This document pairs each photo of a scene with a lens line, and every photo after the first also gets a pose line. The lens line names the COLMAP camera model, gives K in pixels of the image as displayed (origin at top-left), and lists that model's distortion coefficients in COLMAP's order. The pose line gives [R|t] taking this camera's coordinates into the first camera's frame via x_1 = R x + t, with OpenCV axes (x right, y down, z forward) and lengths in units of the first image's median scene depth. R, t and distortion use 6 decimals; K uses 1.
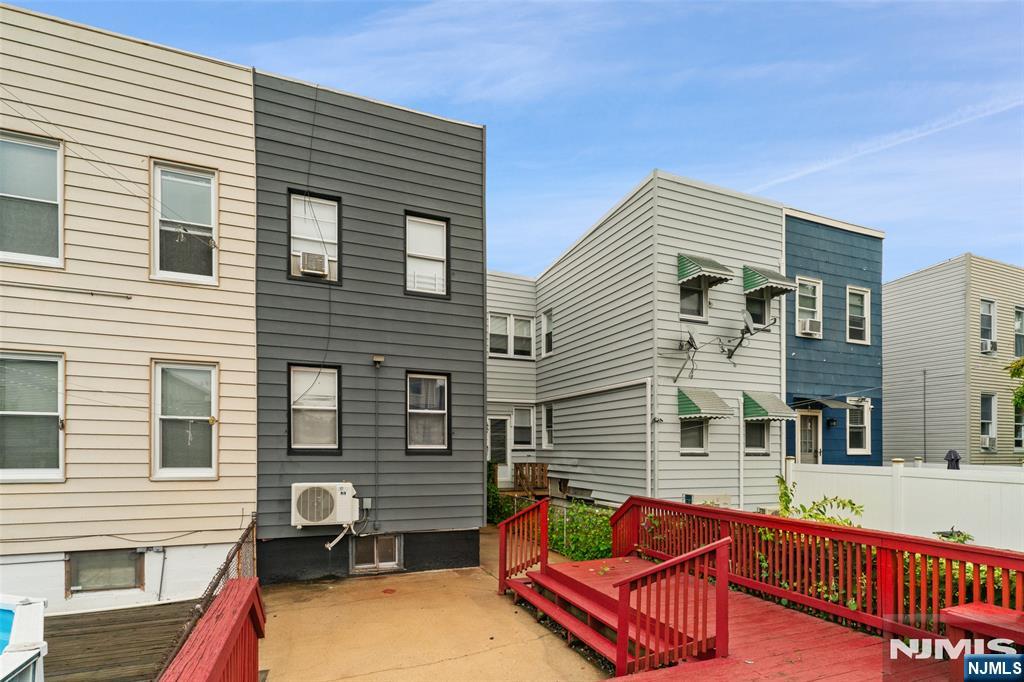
lens RADIAL K [[488.4, 0, 512.4], [0, 488.4, 334.1], [0, 0, 1]] dist [-0.007625, 0.001411]
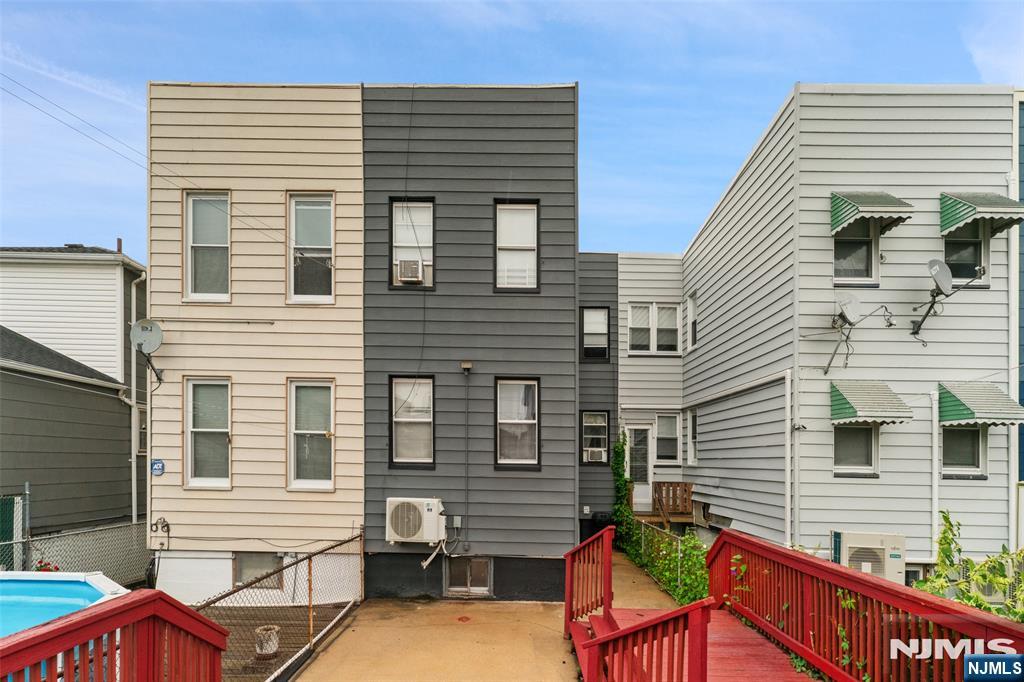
lens RADIAL K [[548.8, 0, 511.8], [0, 548.8, 344.8], [0, 0, 1]] dist [-0.005249, 0.000763]
pose [[0.921246, -0.072495, -0.382165, 0.200941], [0.078800, 0.996890, 0.000849, 0.017901], [0.380915, -0.030897, 0.924094, 0.080011]]
